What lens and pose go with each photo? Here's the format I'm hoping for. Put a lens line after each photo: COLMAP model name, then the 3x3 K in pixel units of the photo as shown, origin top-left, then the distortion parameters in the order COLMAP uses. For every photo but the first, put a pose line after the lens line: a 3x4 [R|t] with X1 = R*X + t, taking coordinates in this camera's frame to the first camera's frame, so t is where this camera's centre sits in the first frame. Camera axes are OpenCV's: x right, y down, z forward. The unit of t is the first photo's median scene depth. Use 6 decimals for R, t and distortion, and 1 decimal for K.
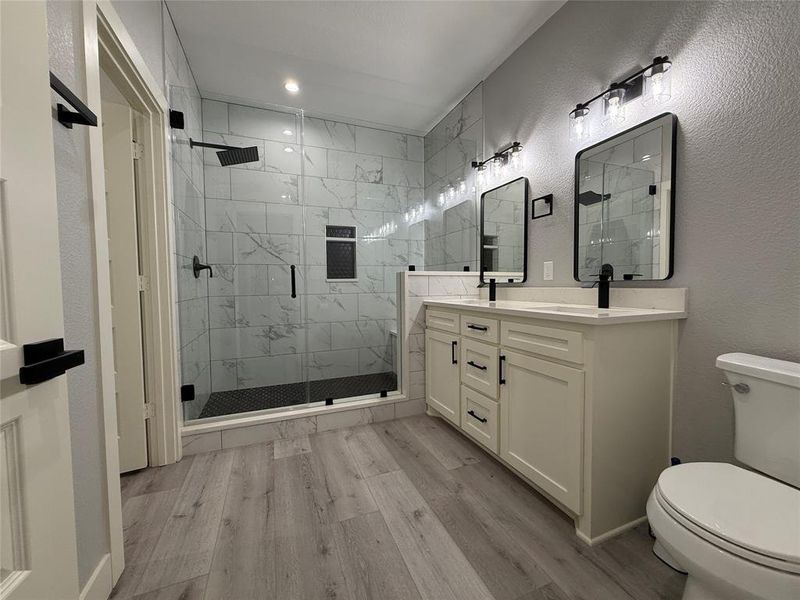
lens RADIAL K [[318.1, 0, 397.6], [0, 318.1, 298.2], [0, 0, 1]] dist [0.000255, 0.000145]
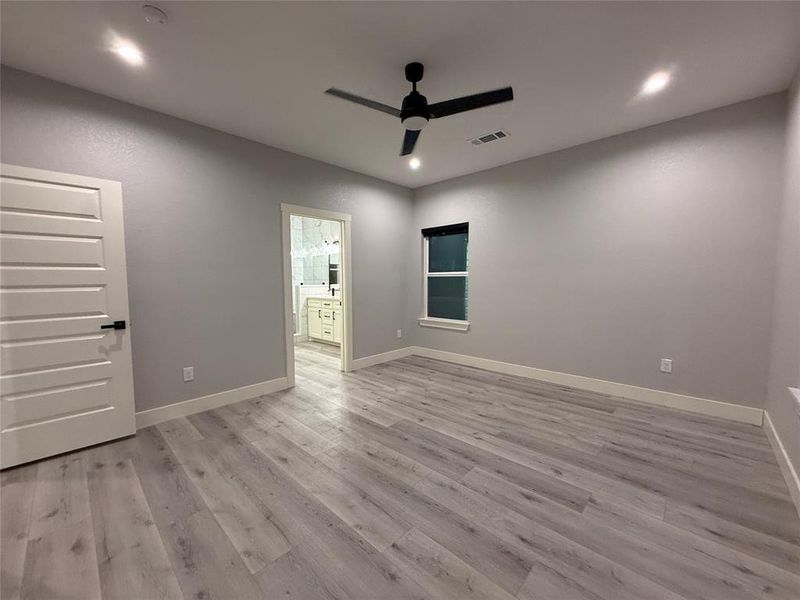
lens RADIAL K [[318.1, 0, 398.3], [0, 318.1, 295.7], [0, 0, 1]] dist [0.000255, 0.000145]
pose [[0.906688, -0.020873, 0.421285, -0.321174], [0.017954, 0.999779, 0.010893, -0.013256], [-0.421419, -0.002313, 0.906863, -1.596565]]
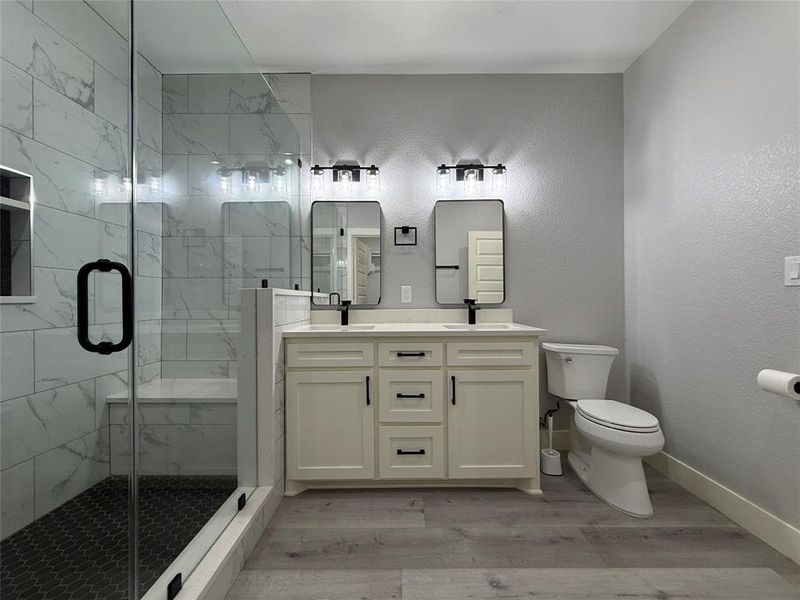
lens RADIAL K [[318.1, 0, 395.9], [0, 318.1, 300.3], [0, 0, 1]] dist [0.000255, 0.000145]
pose [[0.374154, 0.008270, 0.927330, -0.450875], [0.042759, 0.998743, -0.026159, -0.030283], [-0.926380, 0.049439, 0.373330, 0.494560]]
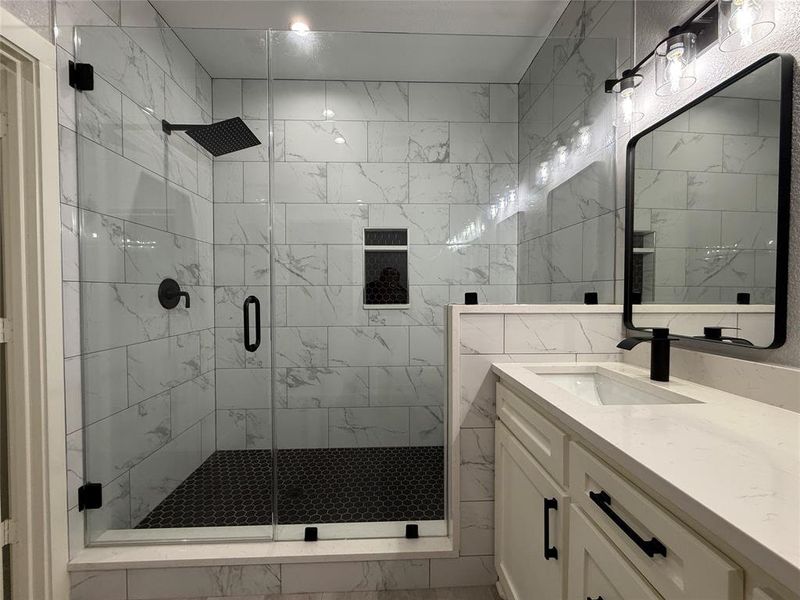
lens RADIAL K [[318.1, 0, 398.4], [0, 318.1, 298.1], [0, 0, 1]] dist [0.000255, 0.000145]
pose [[0.942427, 0.013300, -0.334147, 0.104810], [-0.020953, 0.999594, -0.019310, -0.080011], [0.333754, 0.025200, 0.942323, 0.455620]]
